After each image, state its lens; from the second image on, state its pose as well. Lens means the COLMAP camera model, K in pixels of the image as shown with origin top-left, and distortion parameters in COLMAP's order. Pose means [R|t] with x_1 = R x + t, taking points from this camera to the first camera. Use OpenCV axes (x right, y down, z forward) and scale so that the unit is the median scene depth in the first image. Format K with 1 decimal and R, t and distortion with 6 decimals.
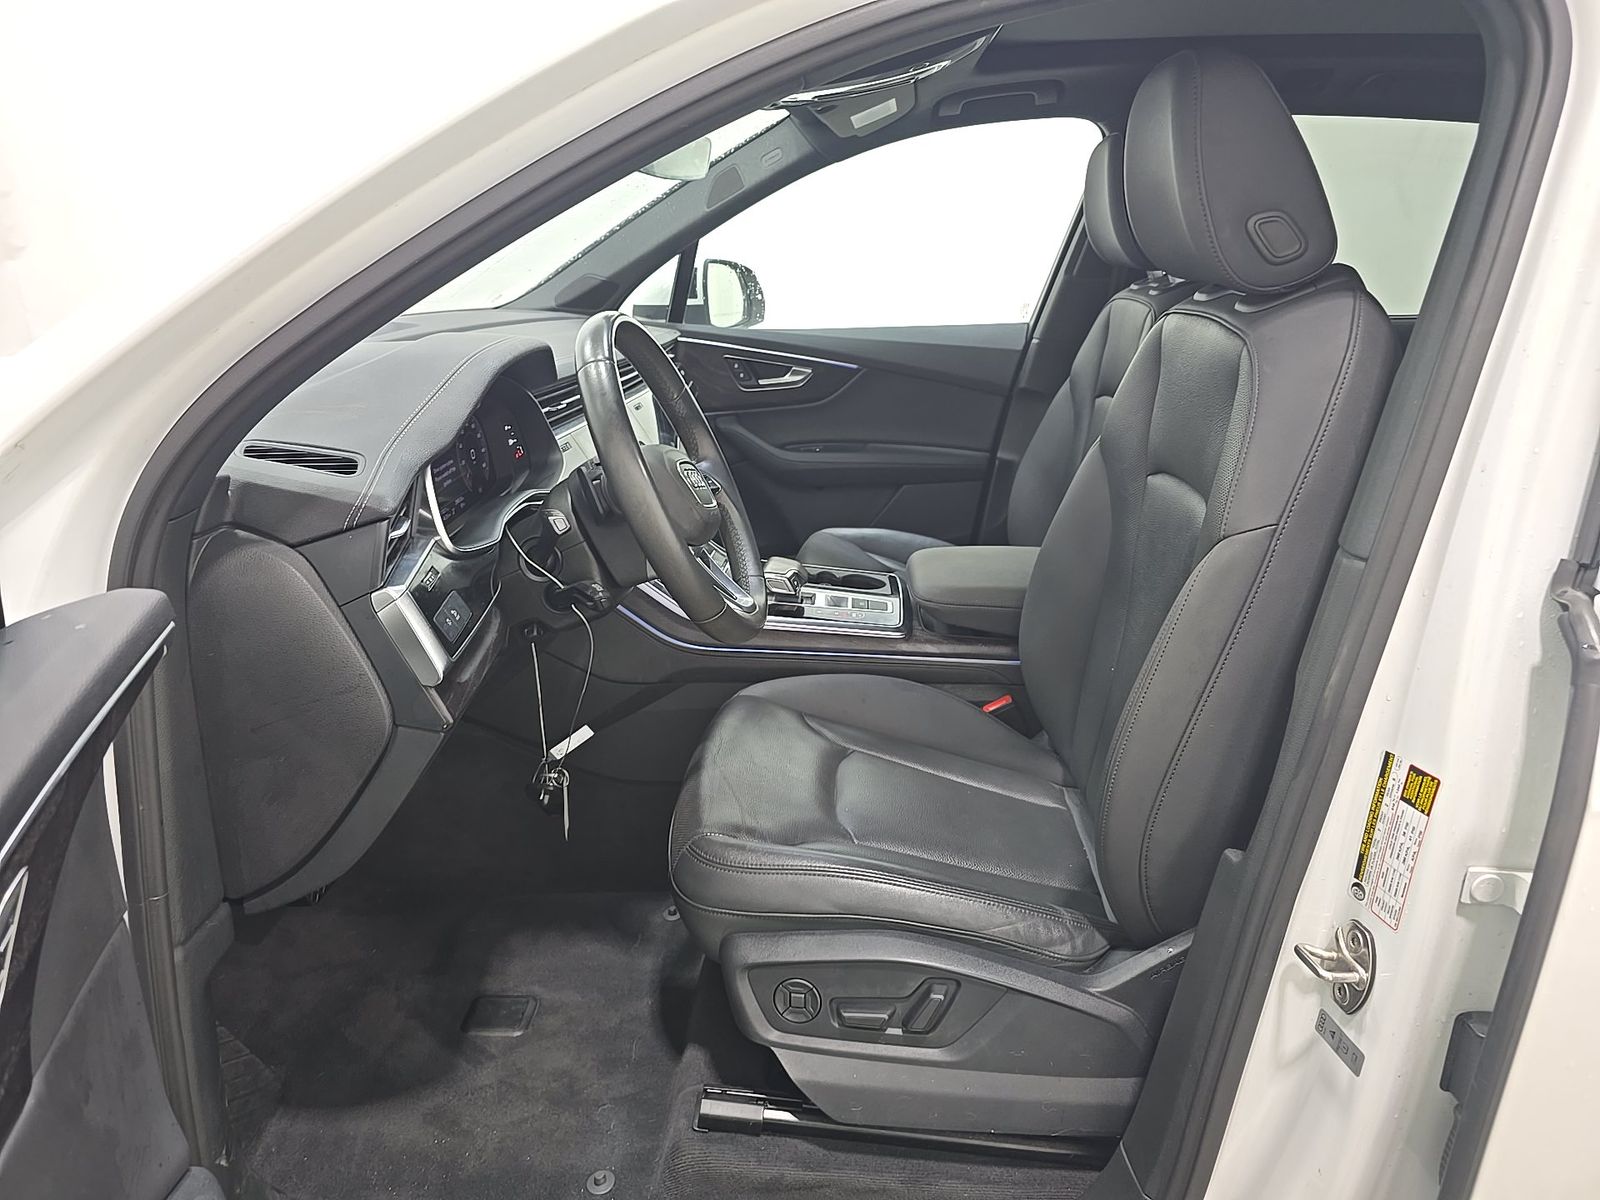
lens RADIAL K [[1062.3, 0, 800.1], [0, 1062.3, 592.4], [0, 0, 1]] dist [0.008353, -0.019598]
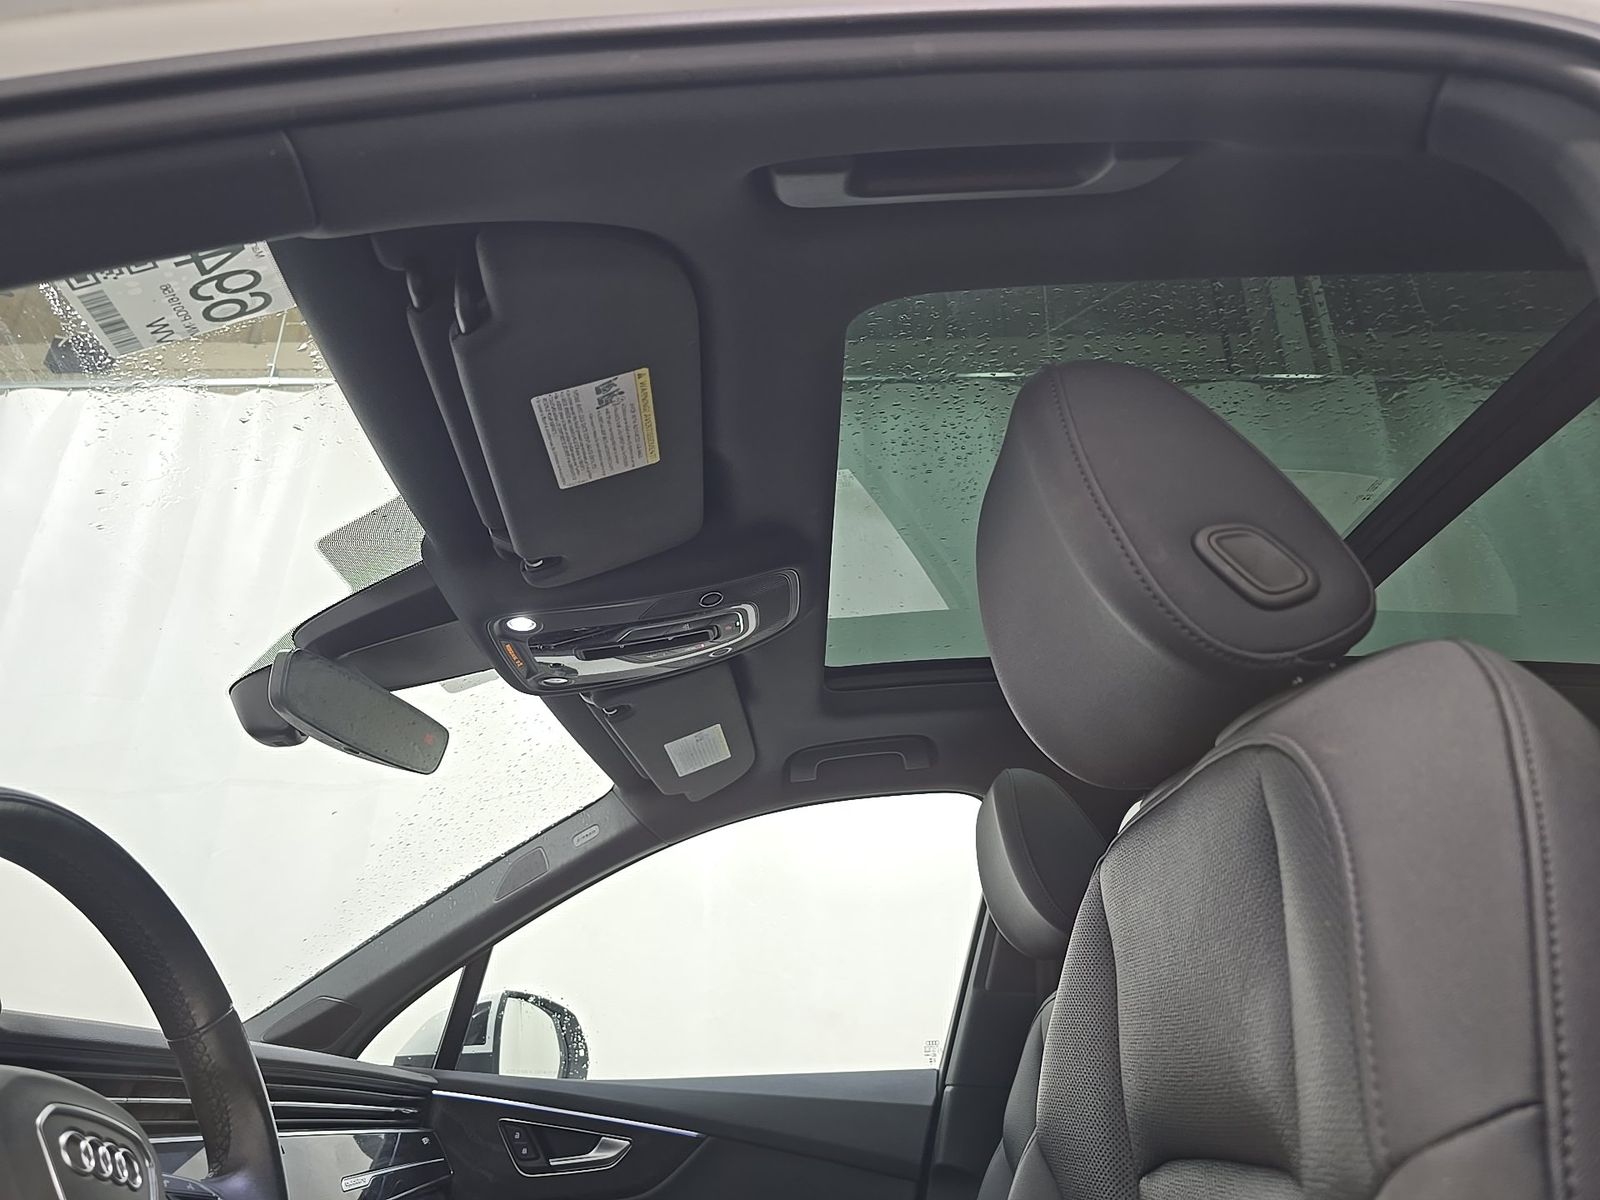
lens RADIAL K [[1062.3, 0, 815.9], [0, 1062.3, 590.6], [0, 0, 1]] dist [0.008353, -0.019598]
pose [[0.997491, 0.015748, 0.069024, 0.077059], [0.036942, 0.715917, -0.697207, 0.017712], [-0.060395, 0.698008, 0.713539, 0.261193]]
